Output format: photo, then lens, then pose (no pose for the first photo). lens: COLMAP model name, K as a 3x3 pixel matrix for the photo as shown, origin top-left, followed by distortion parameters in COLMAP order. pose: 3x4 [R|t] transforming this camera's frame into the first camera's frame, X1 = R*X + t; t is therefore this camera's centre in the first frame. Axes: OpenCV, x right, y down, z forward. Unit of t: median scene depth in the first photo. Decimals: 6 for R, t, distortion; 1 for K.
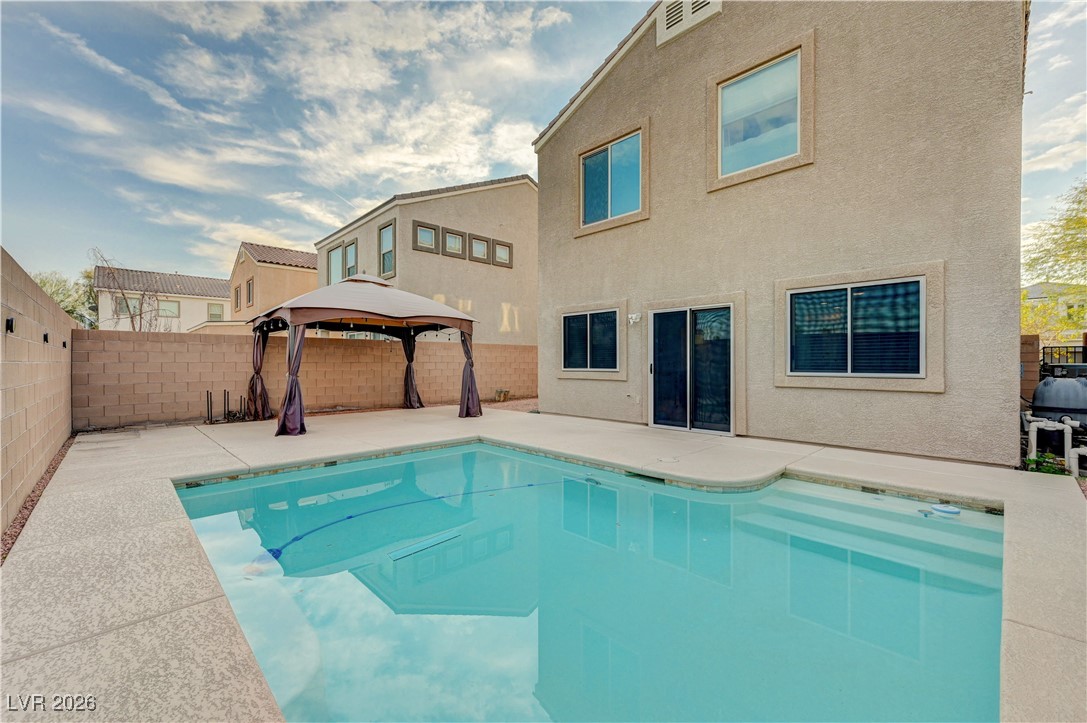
lens RADIAL K [[438.3, 0, 547.0], [0, 438.3, 364.1], [0, 0, 1]] dist [0.008765, -0.000015]
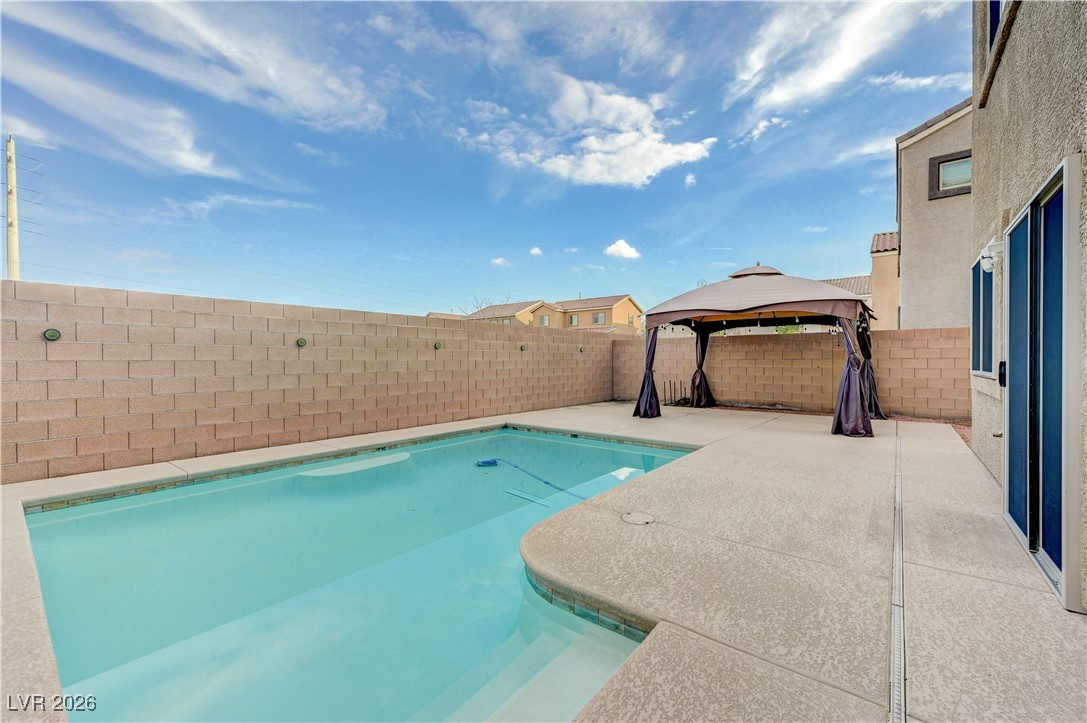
lens RADIAL K [[438.3, 0, 549.0], [0, 438.3, 360.3], [0, 0, 1]] dist [0.008765, -0.000015]
pose [[0.141515, 0.000983, -0.989936, 0.461359], [-0.000539, 0.999999, 0.000916, -0.001722], [0.989936, 0.000404, 0.141516, 0.417138]]
